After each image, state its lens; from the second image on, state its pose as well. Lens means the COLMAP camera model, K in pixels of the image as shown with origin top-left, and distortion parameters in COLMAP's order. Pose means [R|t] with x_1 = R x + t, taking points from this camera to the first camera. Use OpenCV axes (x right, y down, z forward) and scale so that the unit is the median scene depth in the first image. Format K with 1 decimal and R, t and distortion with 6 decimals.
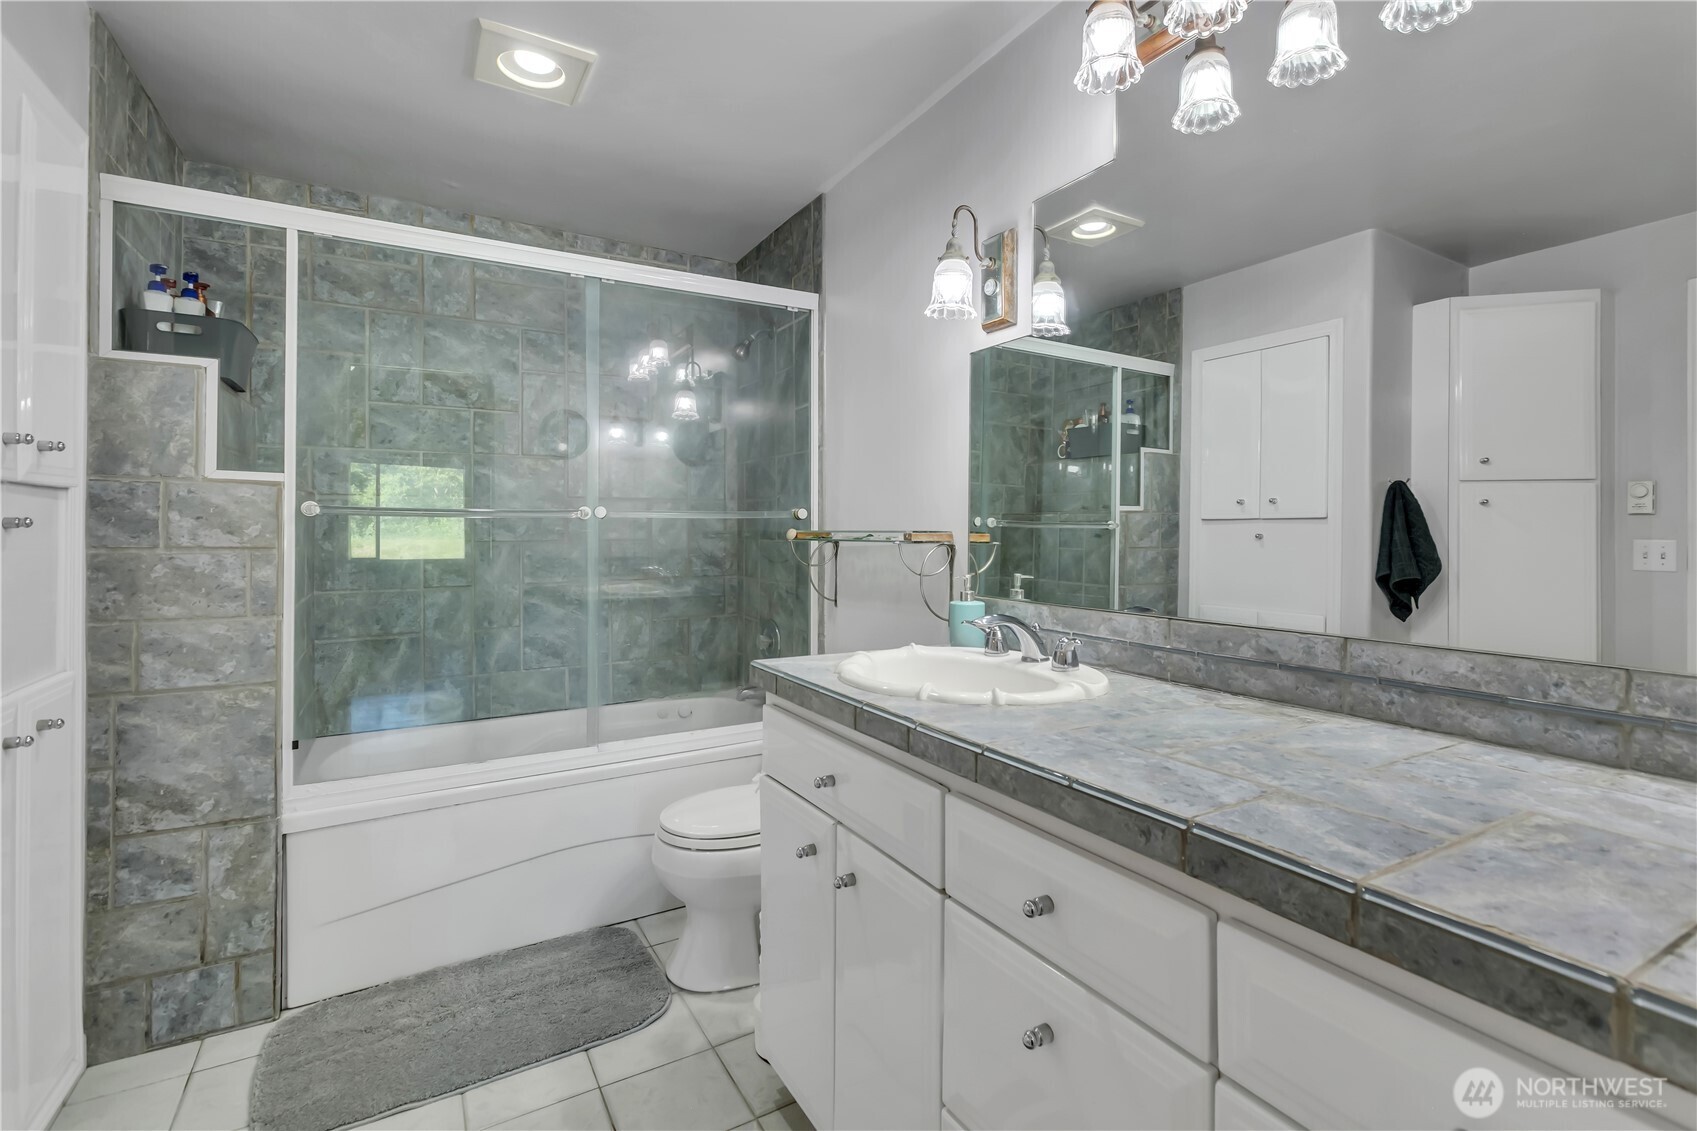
lens RADIAL K [[768.5, 0, 864.0], [0, 768.5, 517.2], [0, 0, 1]] dist [0.001798, 0.000305]
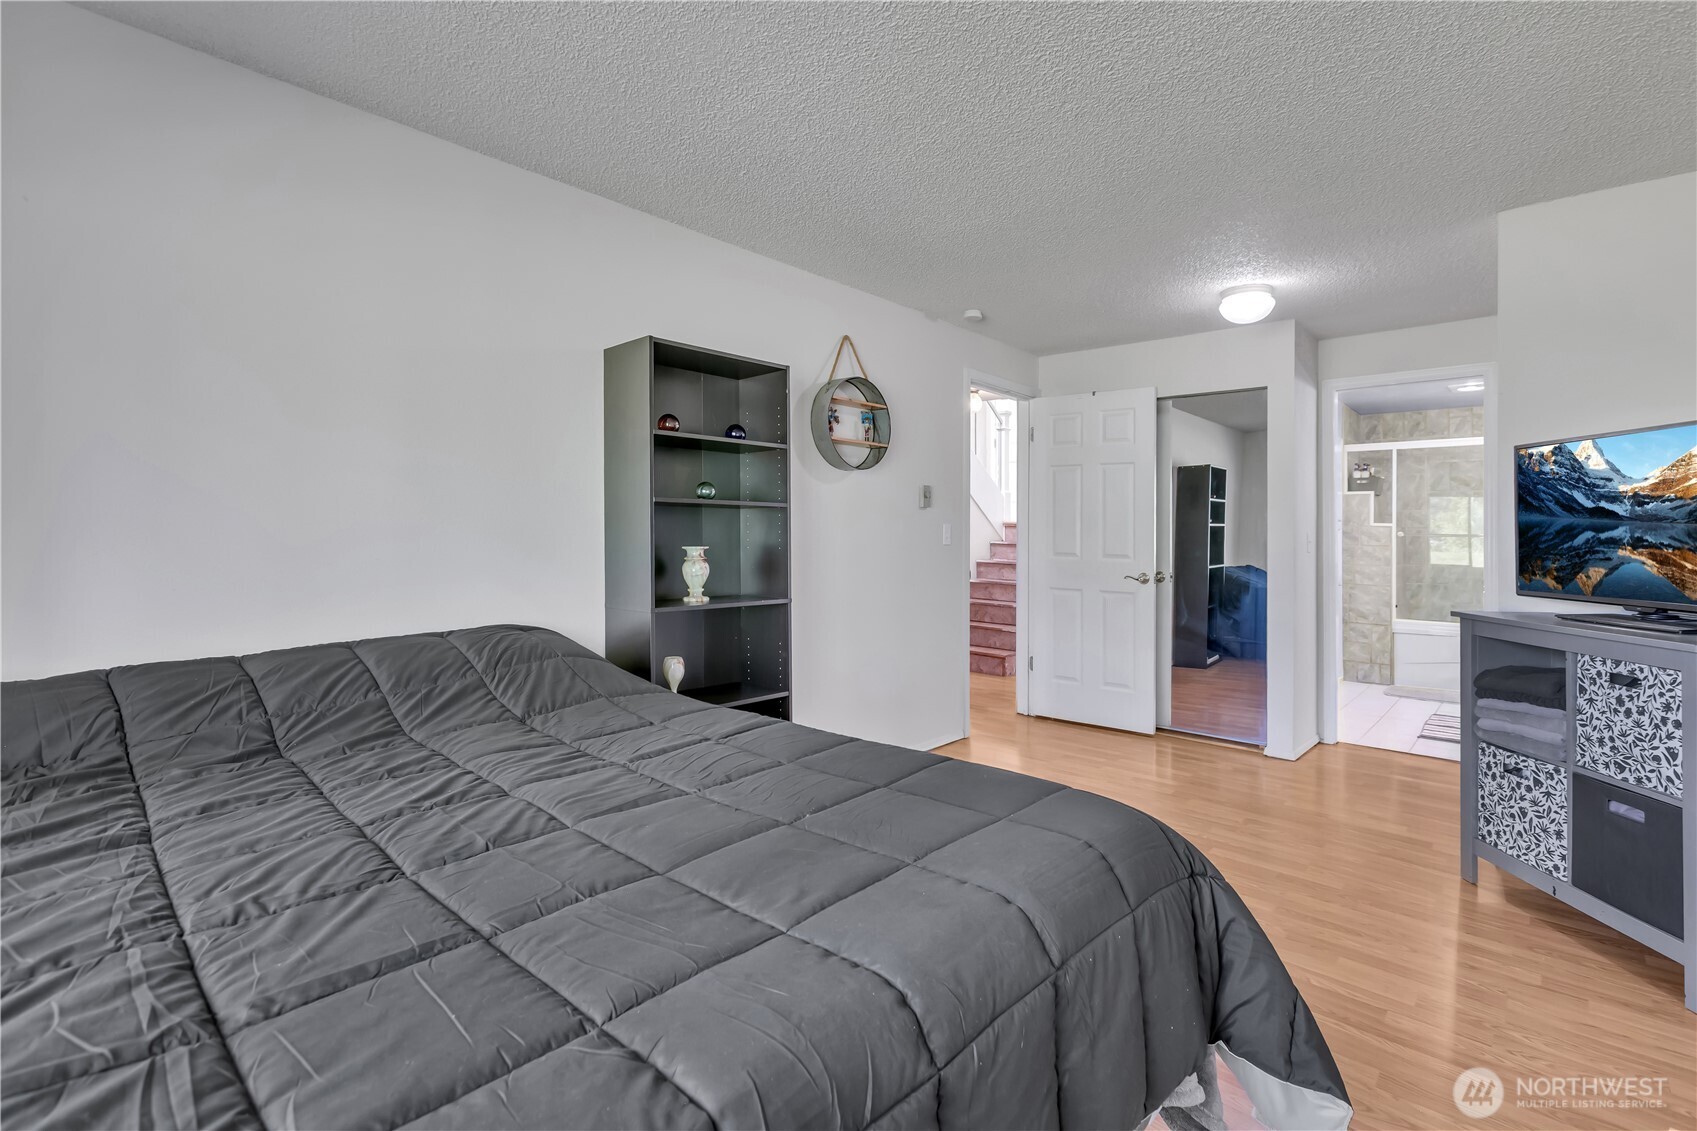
lens RADIAL K [[768.5, 0, 846.1], [0, 768.5, 531.5], [0, 0, 1]] dist [0.001798, 0.000305]
pose [[0.290809, -0.005356, -0.956766, 1.797611], [0.001714, 0.999986, -0.005077, -0.010407], [0.956779, -0.000163, 0.290814, -2.300222]]
